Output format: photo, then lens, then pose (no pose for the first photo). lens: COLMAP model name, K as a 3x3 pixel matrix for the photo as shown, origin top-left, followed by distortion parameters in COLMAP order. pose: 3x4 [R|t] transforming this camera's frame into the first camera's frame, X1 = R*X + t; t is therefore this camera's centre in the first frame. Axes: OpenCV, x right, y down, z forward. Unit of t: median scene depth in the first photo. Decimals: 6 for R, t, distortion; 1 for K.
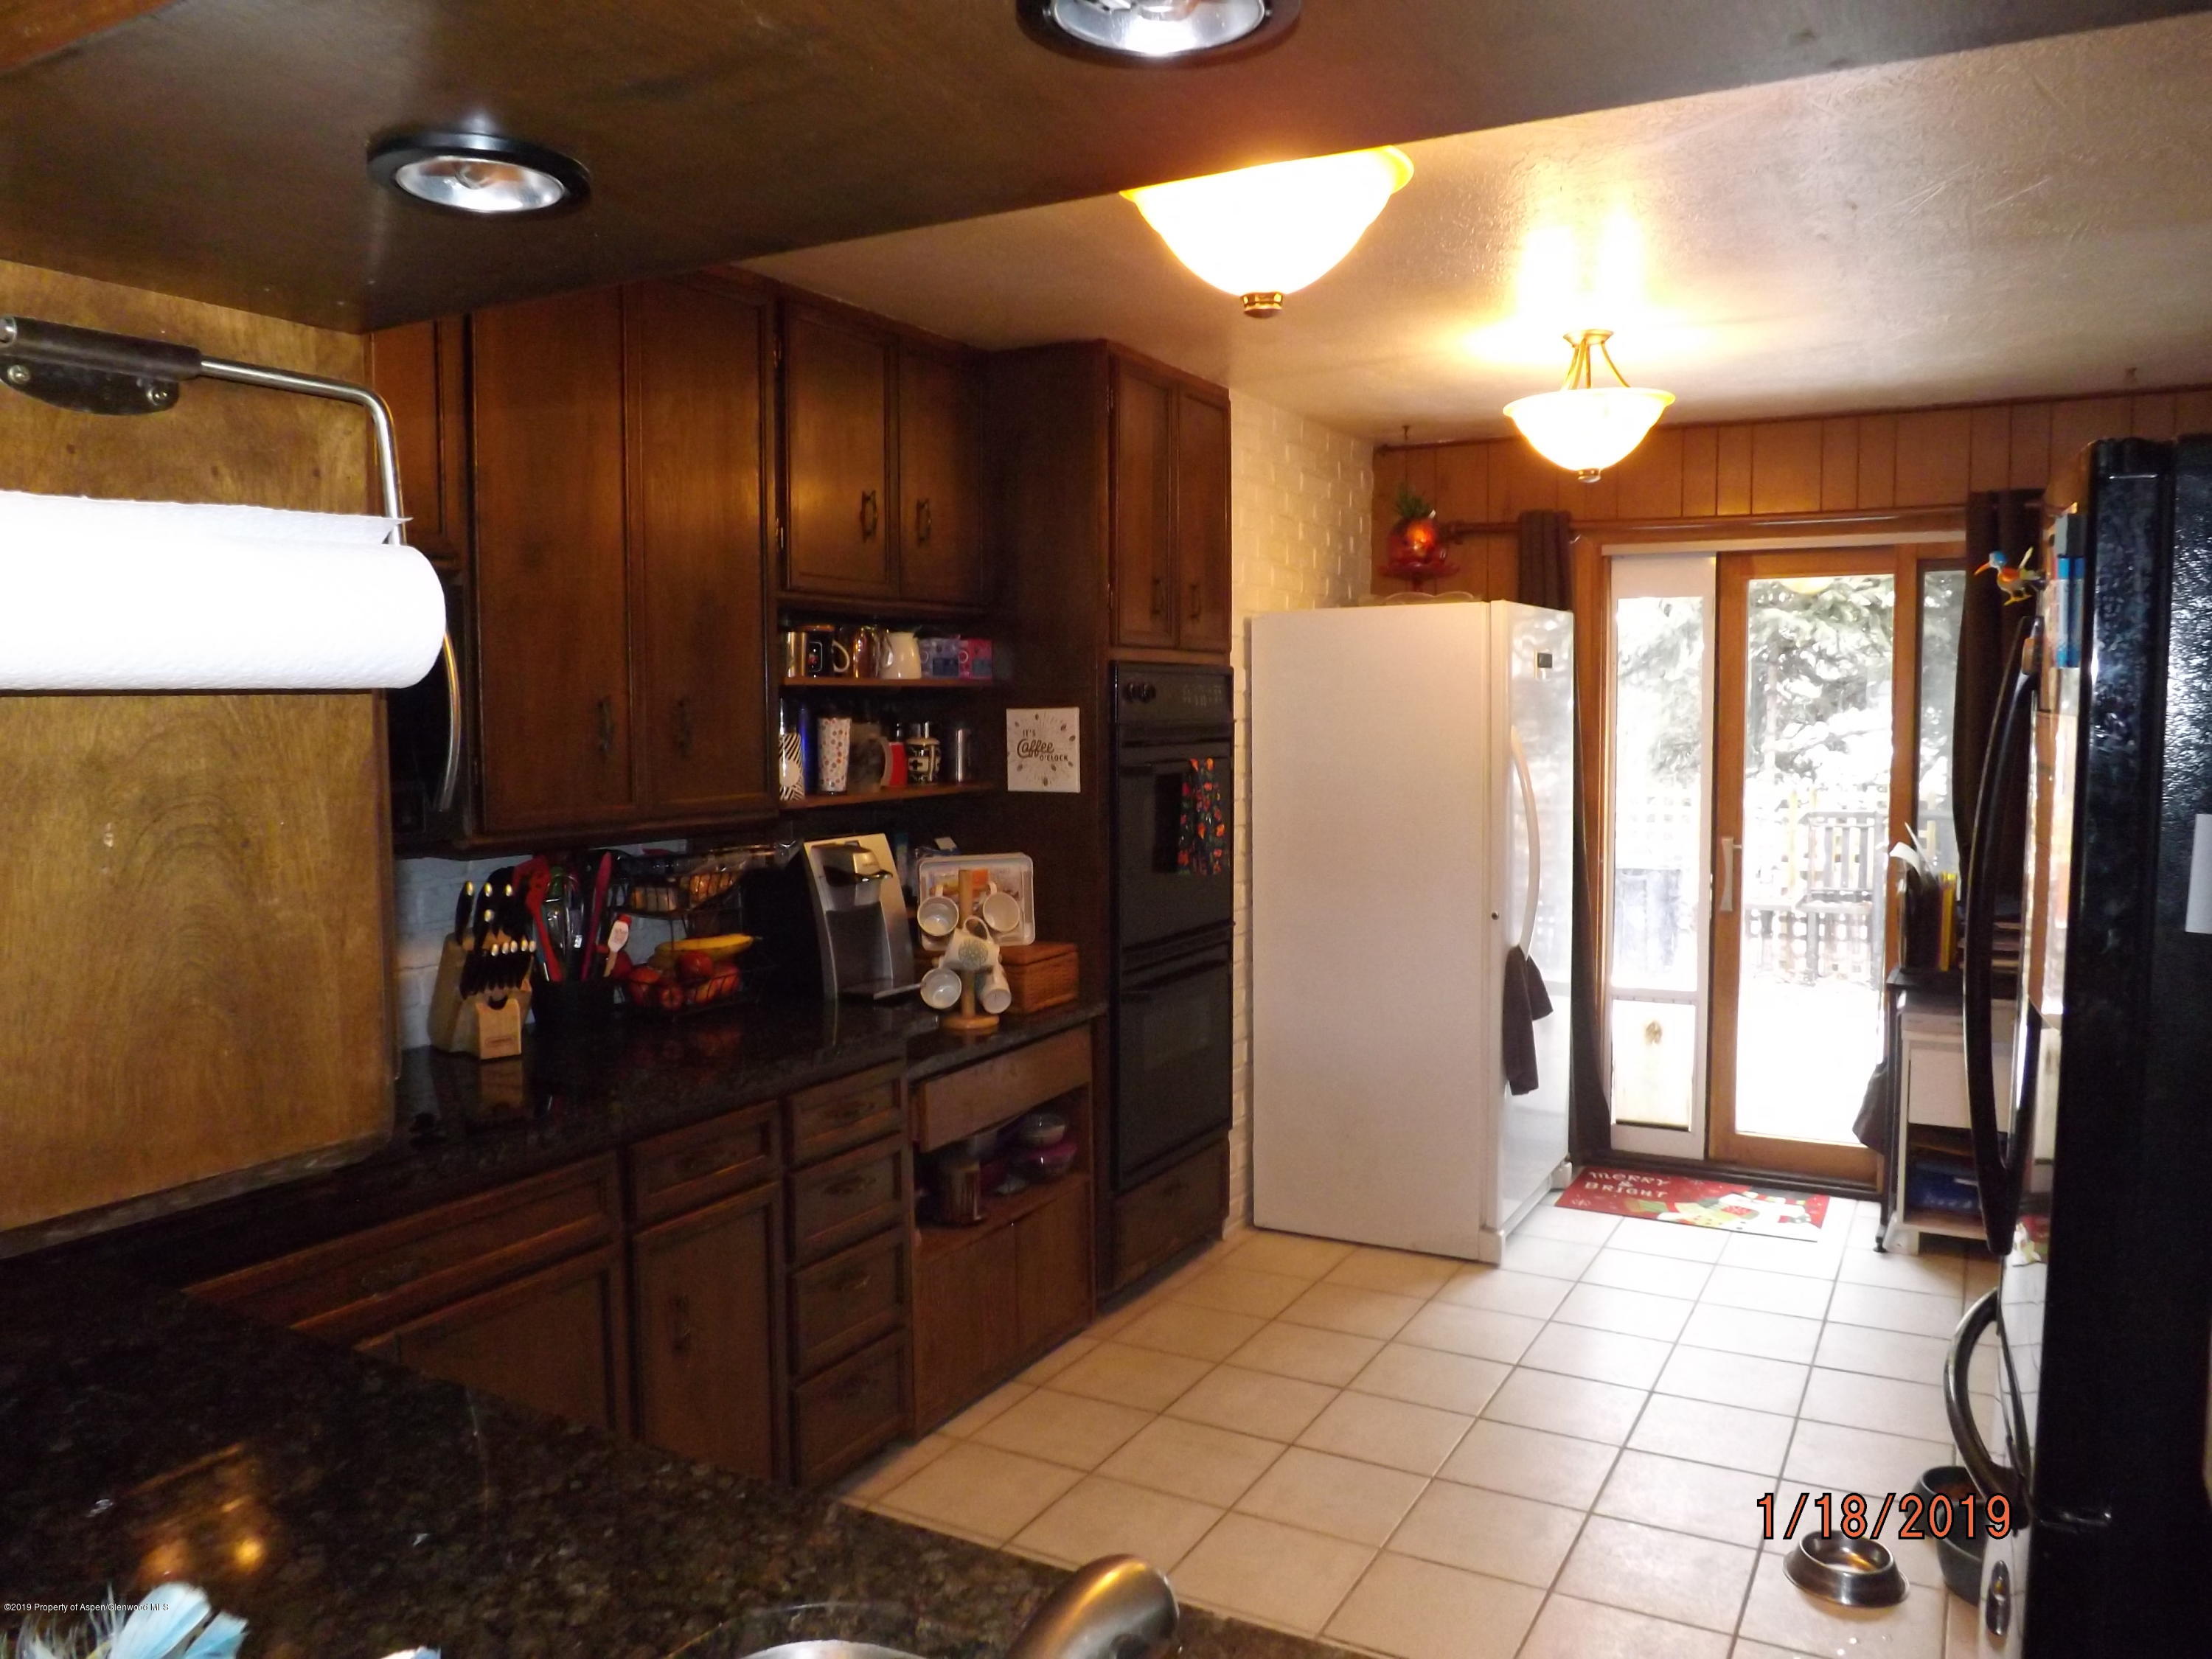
lens RADIAL K [[1607.2, 0, 1109.2], [0, 1607.2, 833.1], [0, 0, 1]] dist [-0.059747, 0.021188]
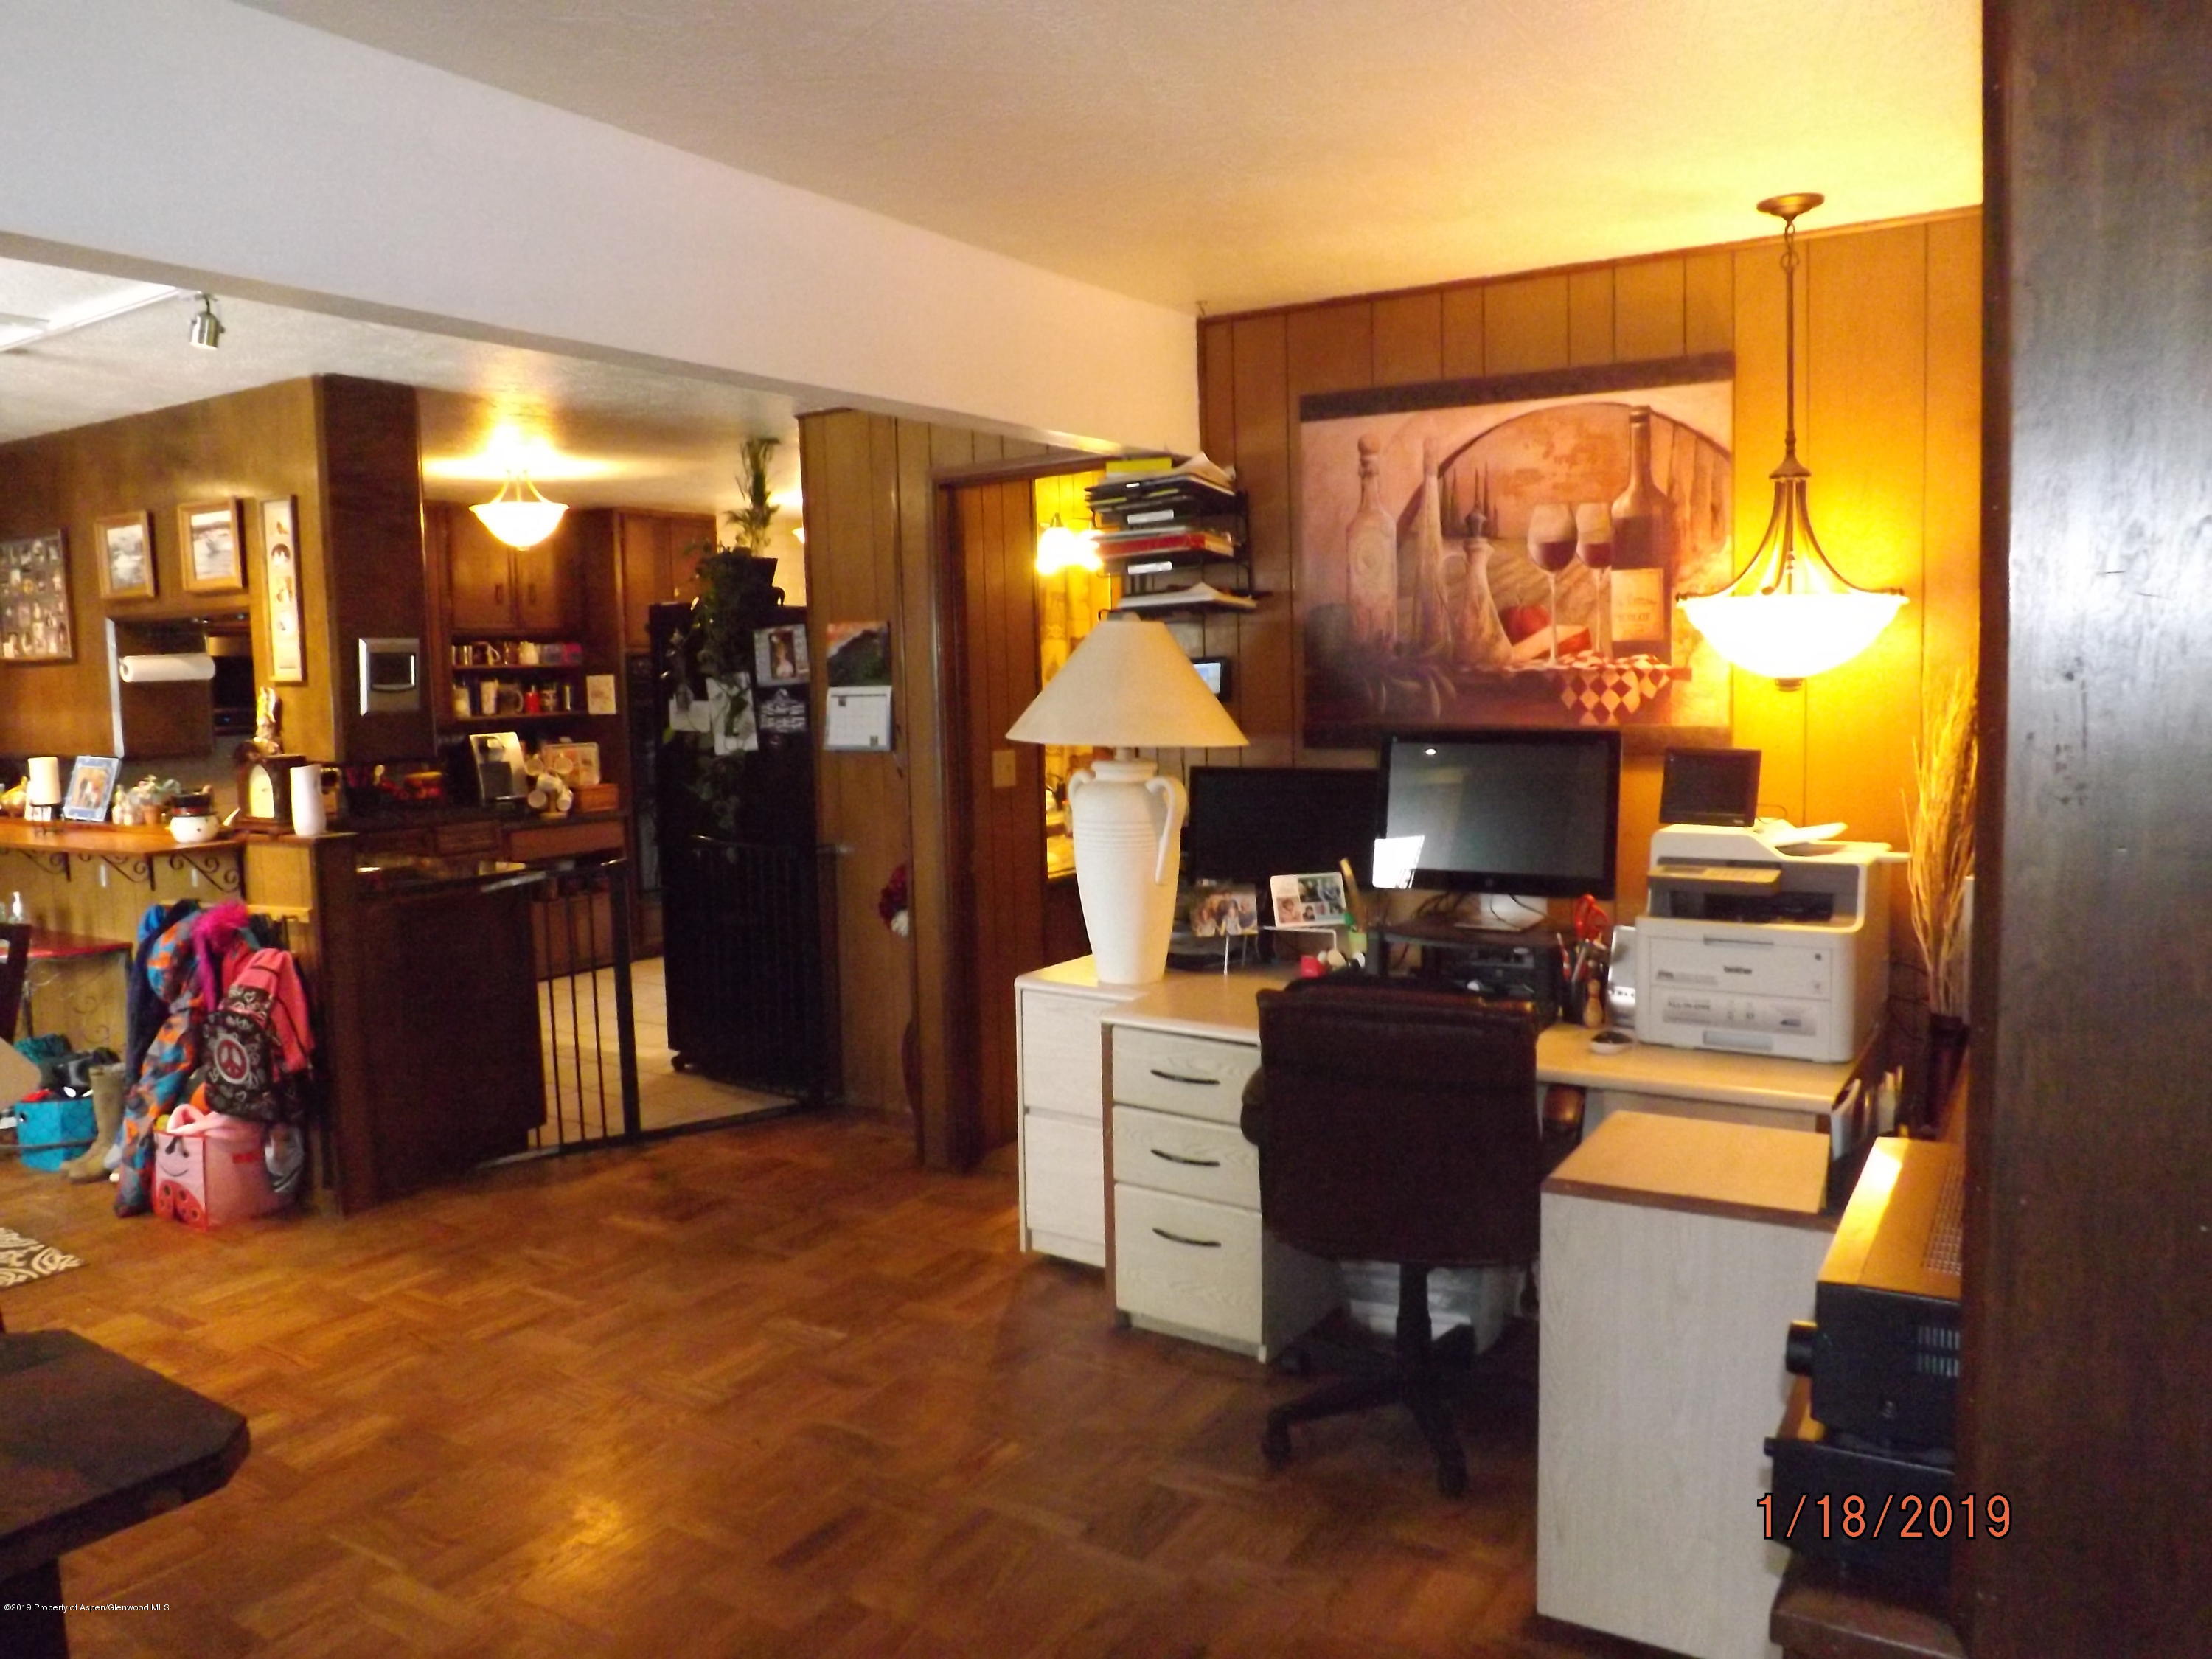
lens RADIAL K [[1607.2, 0, 1103.9], [0, 1607.2, 824.9], [0, 0, 1]] dist [-0.059747, 0.021188]
pose [[0.997863, -0.015874, -0.063384, 0.810035], [0.017091, 0.999679, 0.018698, 0.100499], [0.063067, -0.019742, 0.997814, -1.173349]]
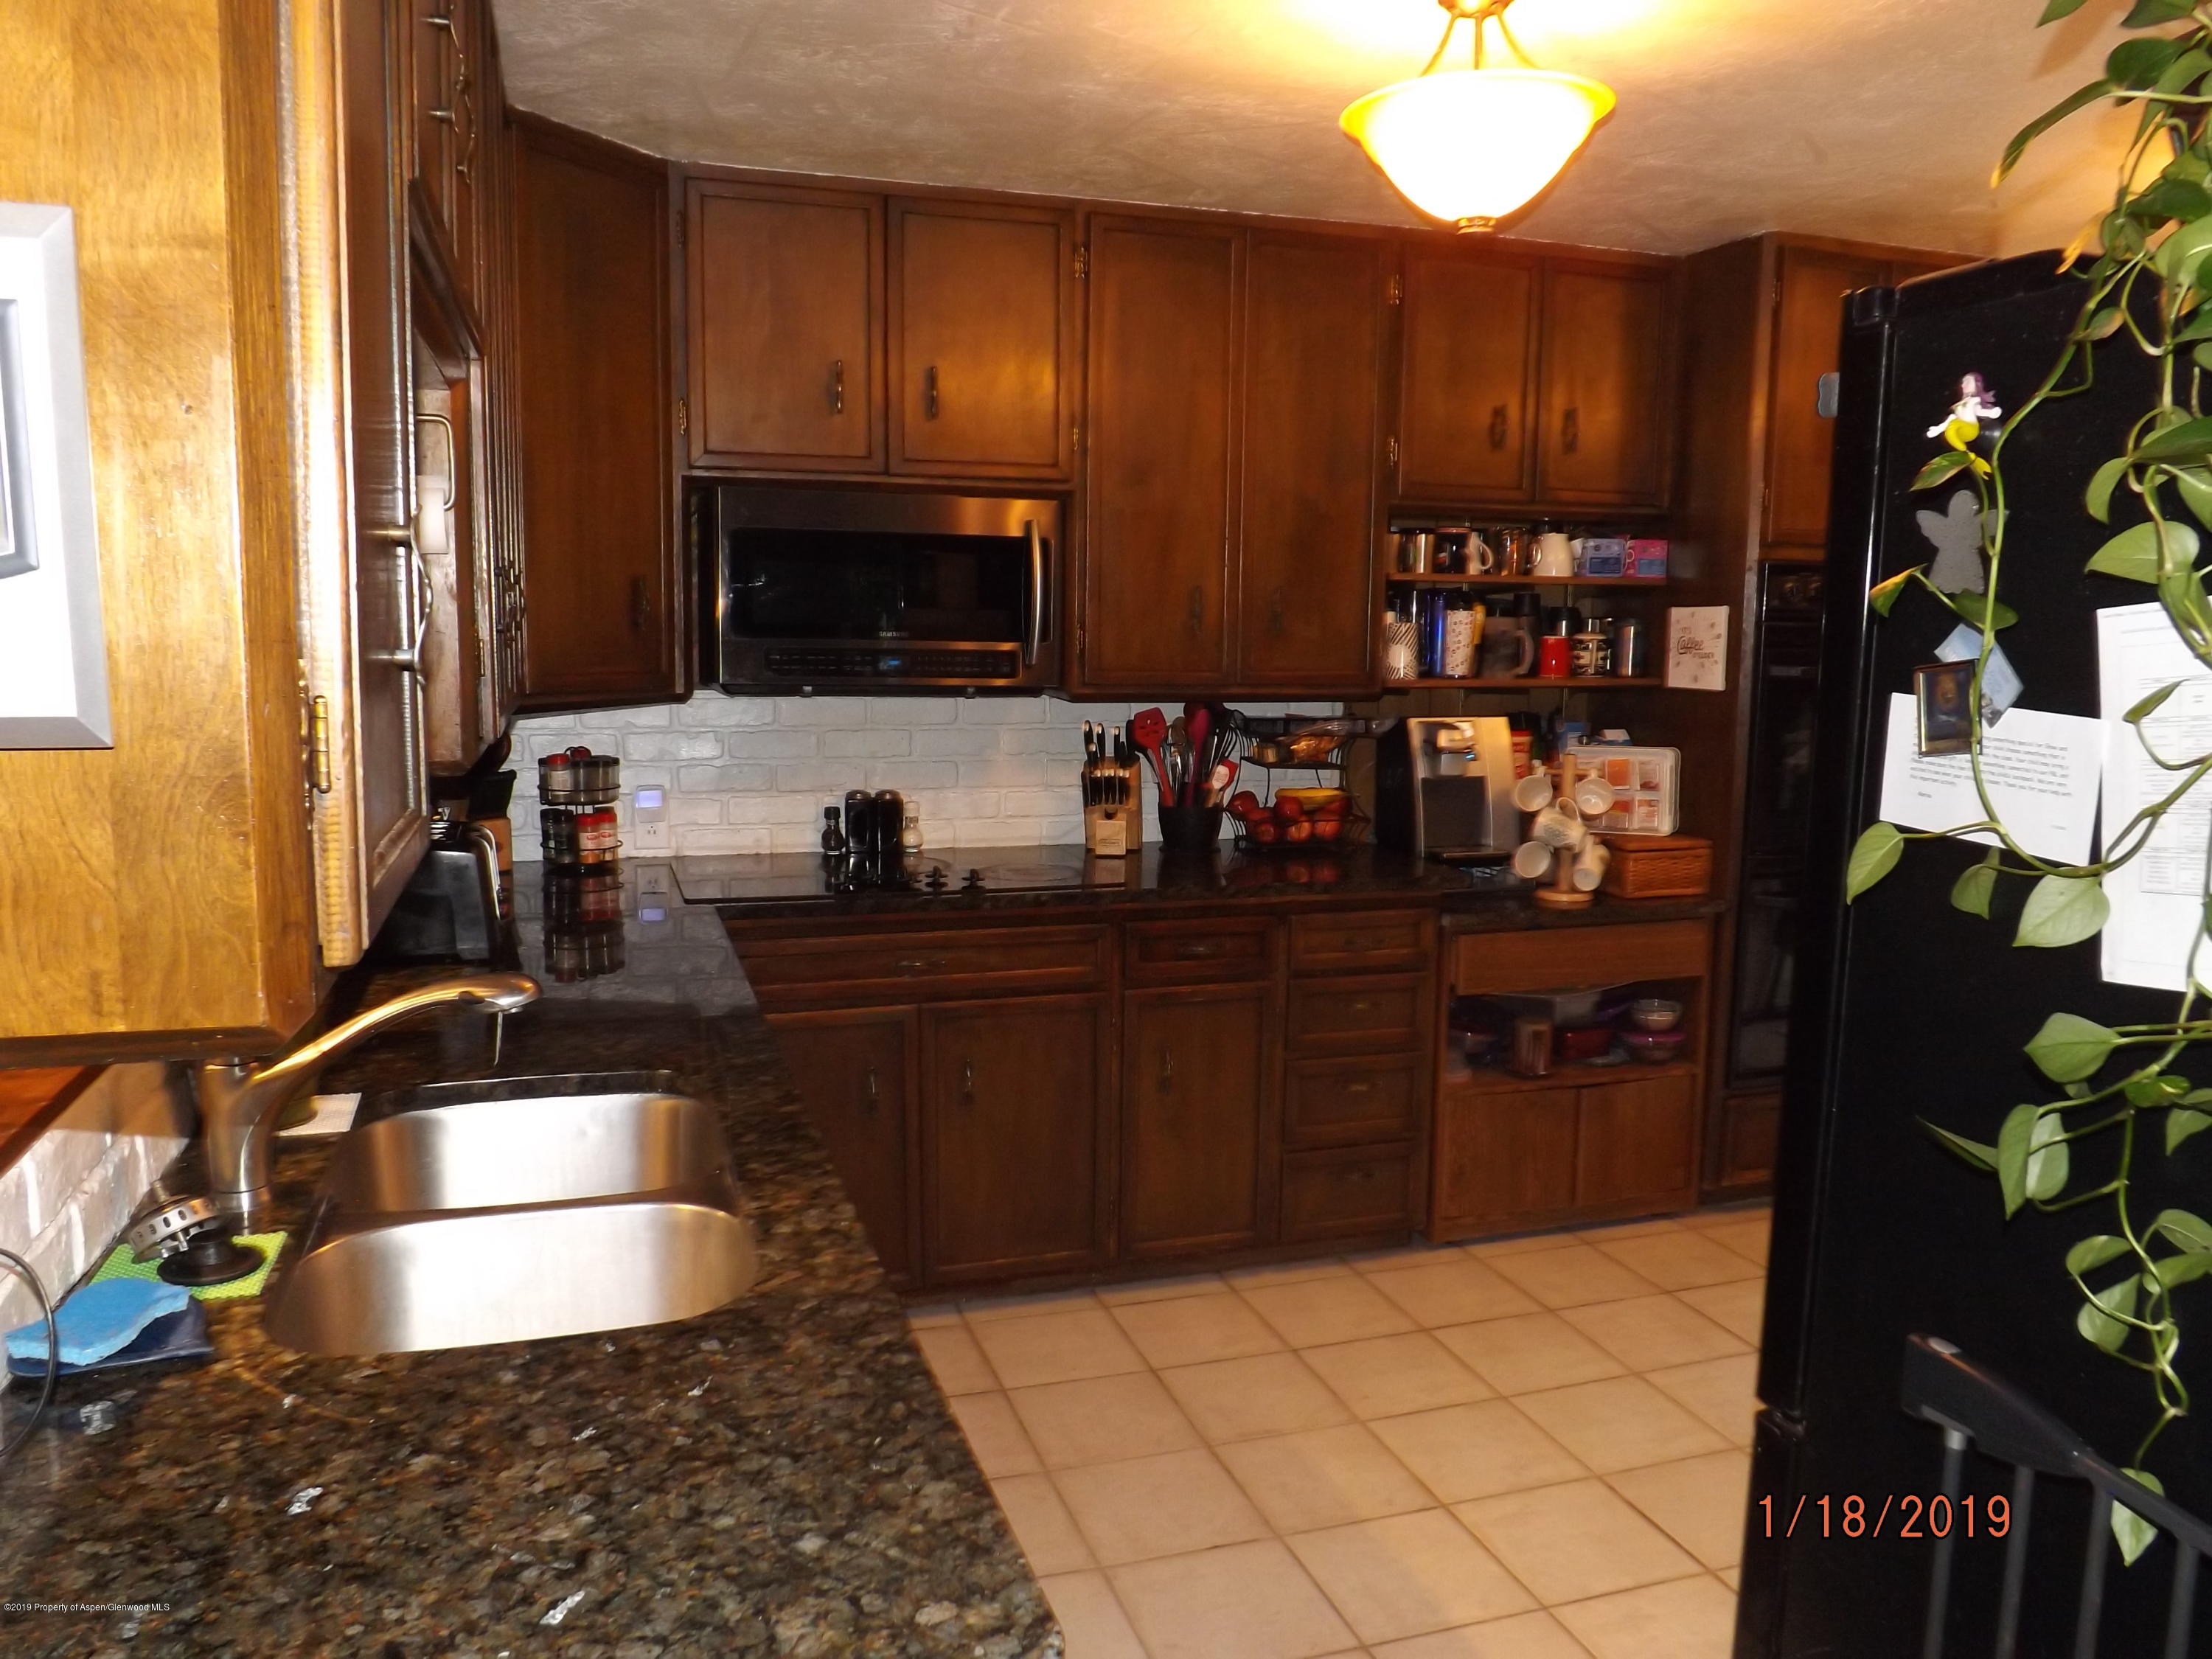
lens RADIAL K [[1607.2, 0, 1097.7], [0, 1607.2, 822.3], [0, 0, 1]] dist [-0.059747, 0.021188]
pose [[0.729600, 0.097494, -0.676889, 0.395337], [-0.068313, 0.995225, 0.069712, 0.014732], [0.680453, -0.004621, 0.732777, 0.001178]]
